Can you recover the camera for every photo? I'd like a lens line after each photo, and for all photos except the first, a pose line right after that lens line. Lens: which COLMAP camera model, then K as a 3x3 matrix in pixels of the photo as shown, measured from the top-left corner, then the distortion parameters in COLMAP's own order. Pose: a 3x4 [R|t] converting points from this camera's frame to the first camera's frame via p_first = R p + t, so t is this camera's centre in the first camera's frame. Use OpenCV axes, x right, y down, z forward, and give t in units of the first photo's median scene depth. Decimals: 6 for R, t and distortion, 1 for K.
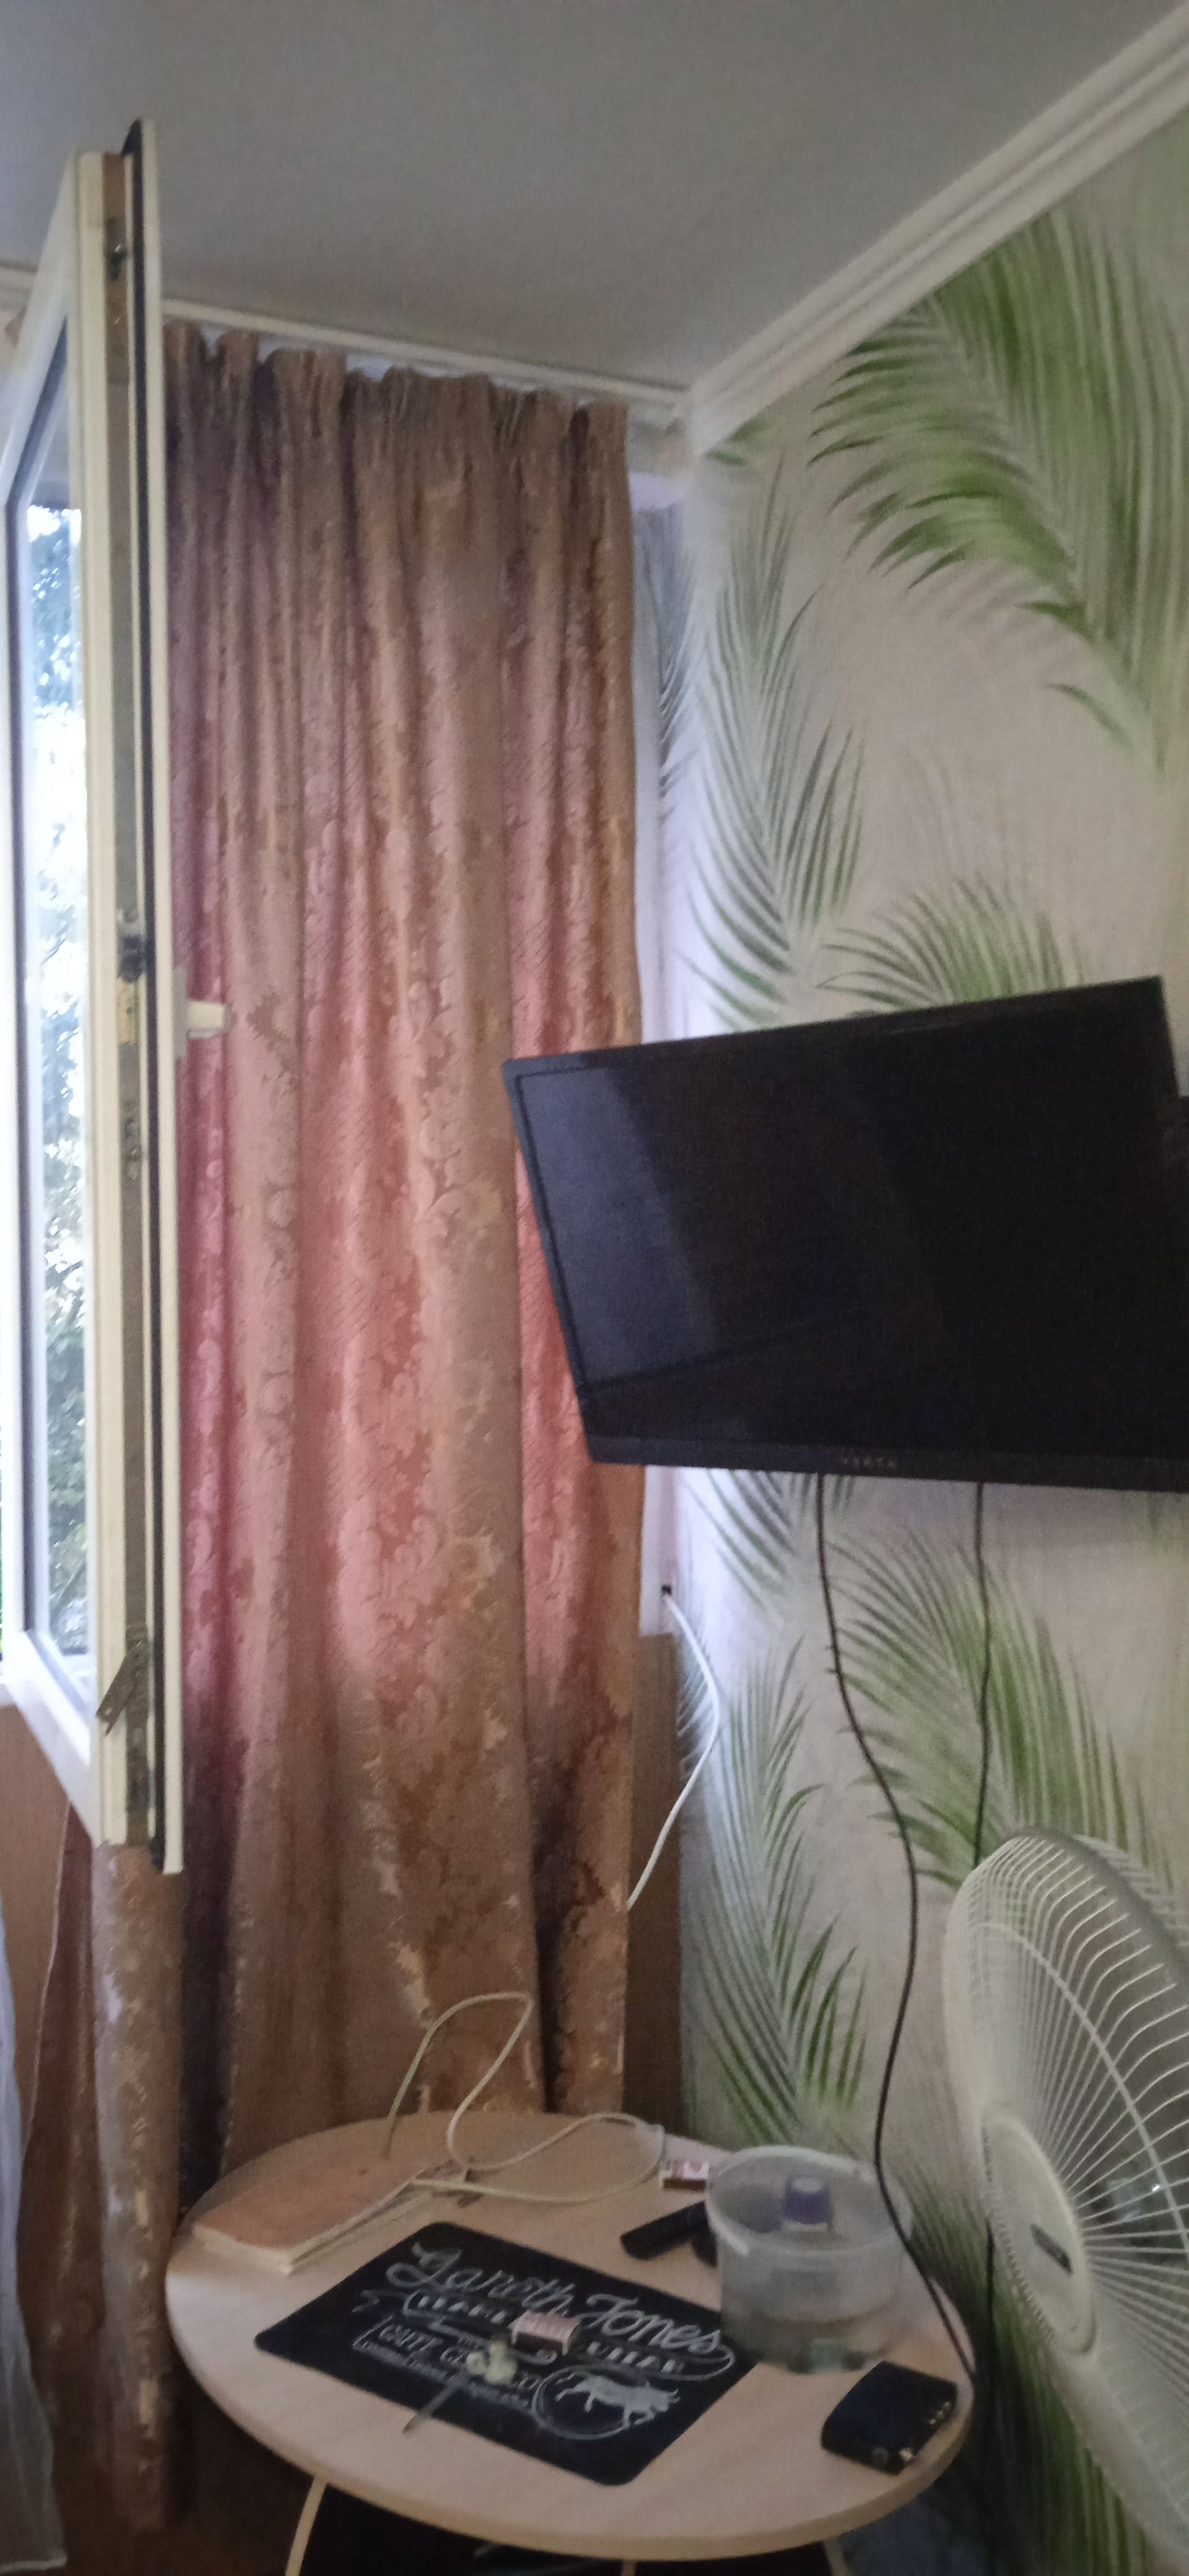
lens RADIAL K [[2048.0, 0, 594.5], [0, 2048.0, 1288.0], [0, 0, 1]] dist [0.052505, -0.004187]
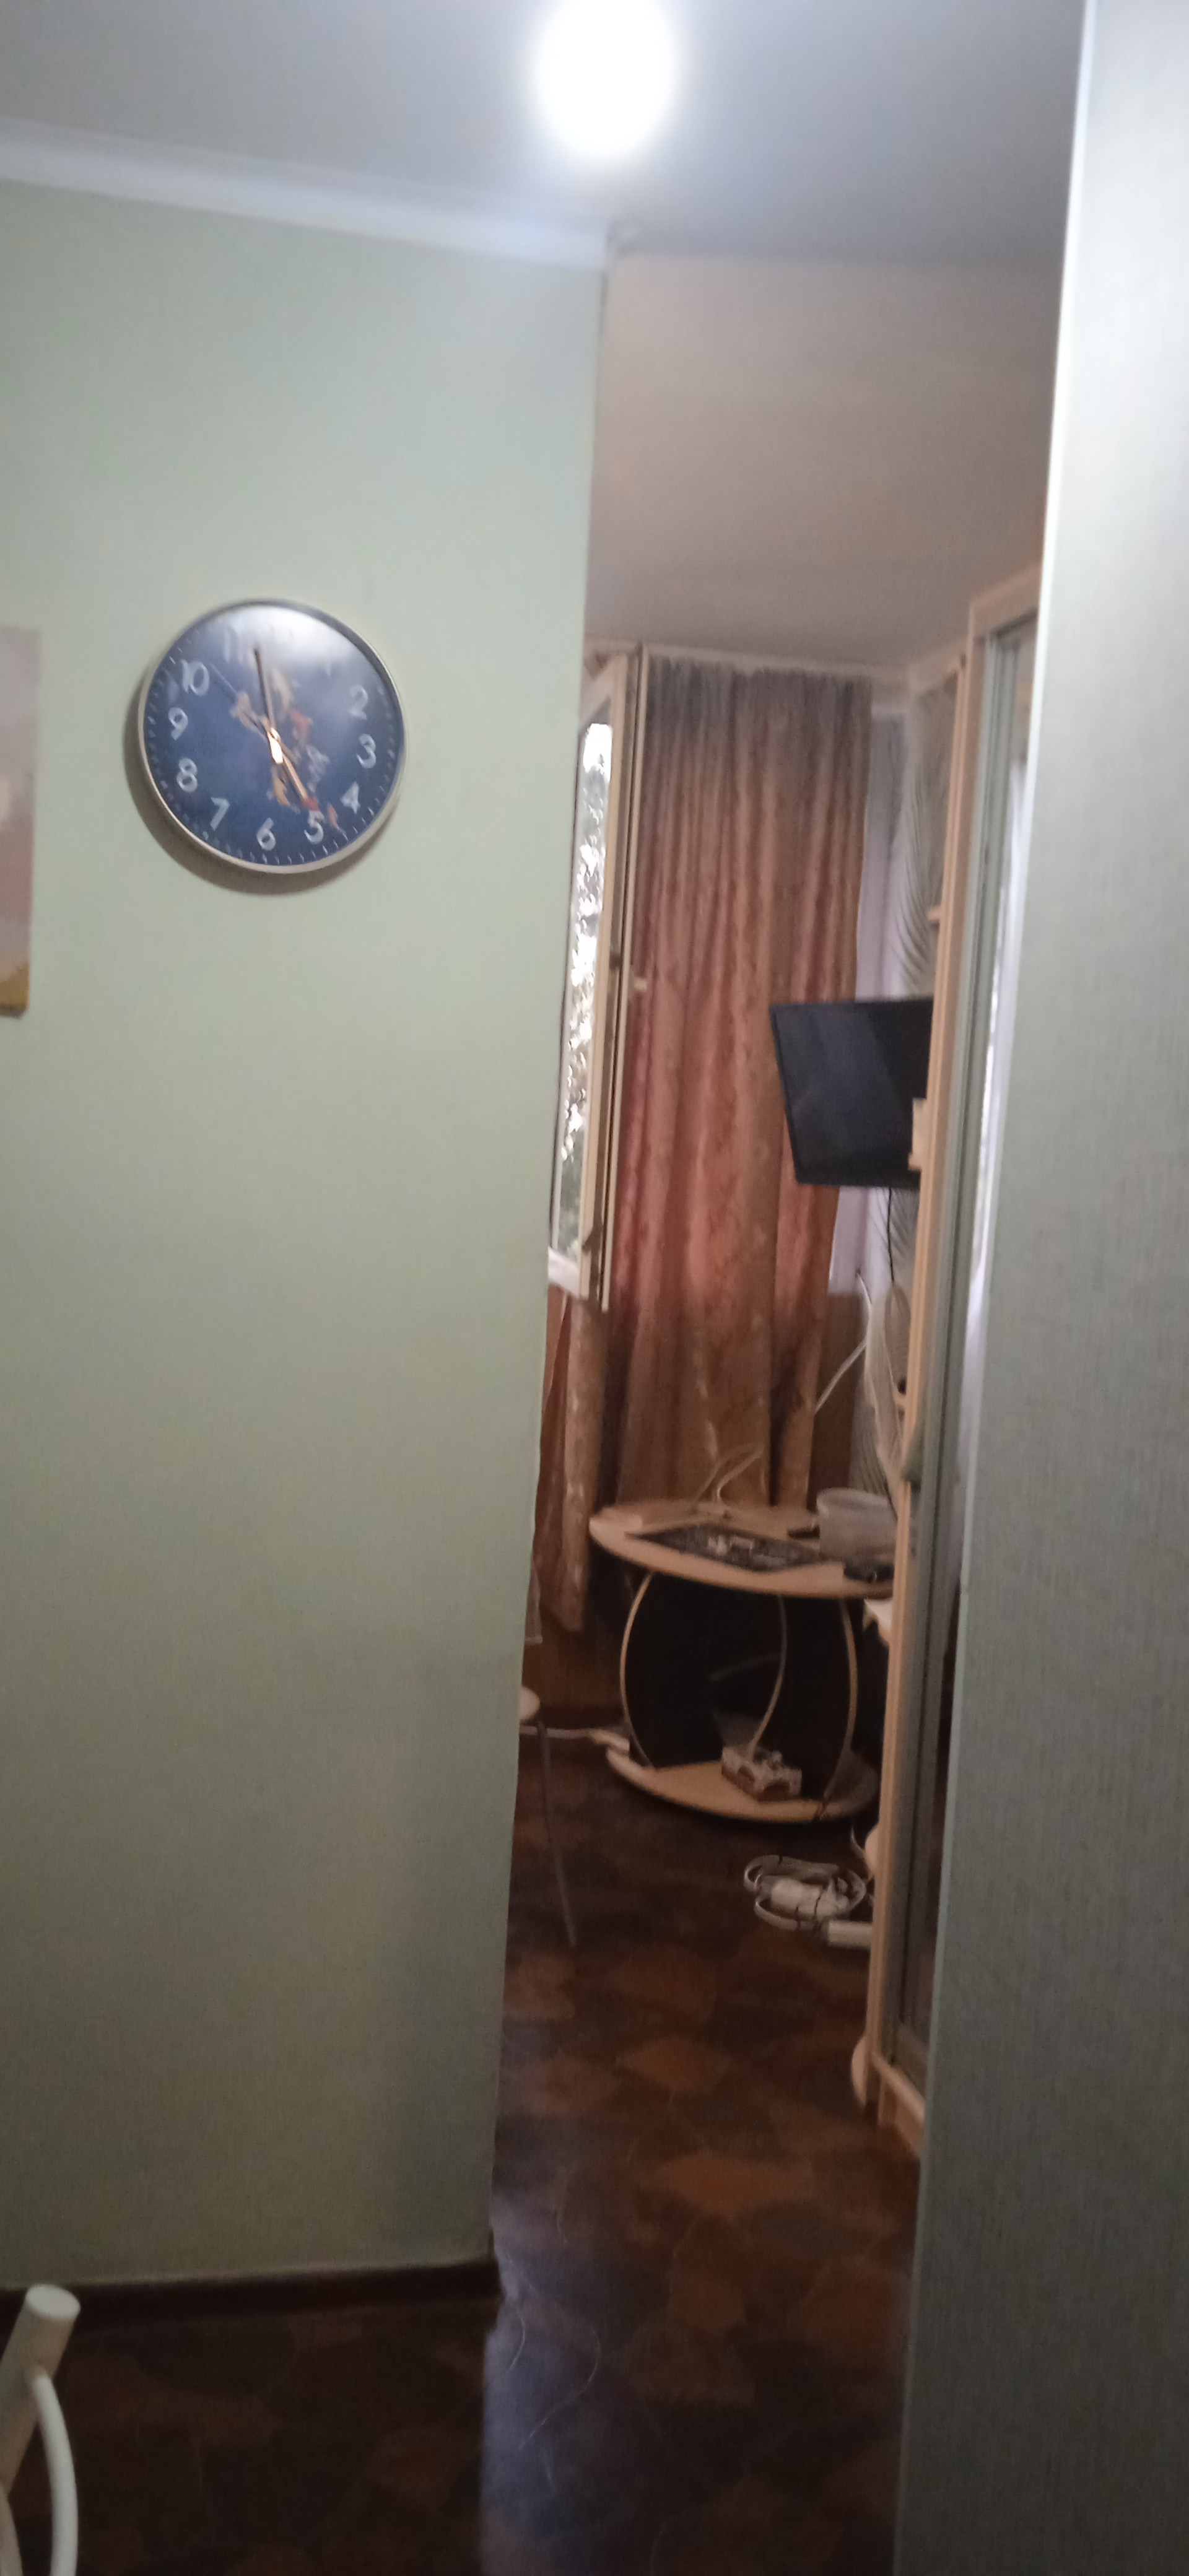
lens RADIAL K [[2048.0, 0, 594.5], [0, 2048.0, 1288.0], [0, 0, 1]] dist [0.052505, -0.004187]
pose [[0.972903, 0.088368, -0.213661, 0.241185], [-0.073100, 0.994243, 0.078345, 0.032374], [0.219355, -0.060603, 0.973761, -1.101991]]
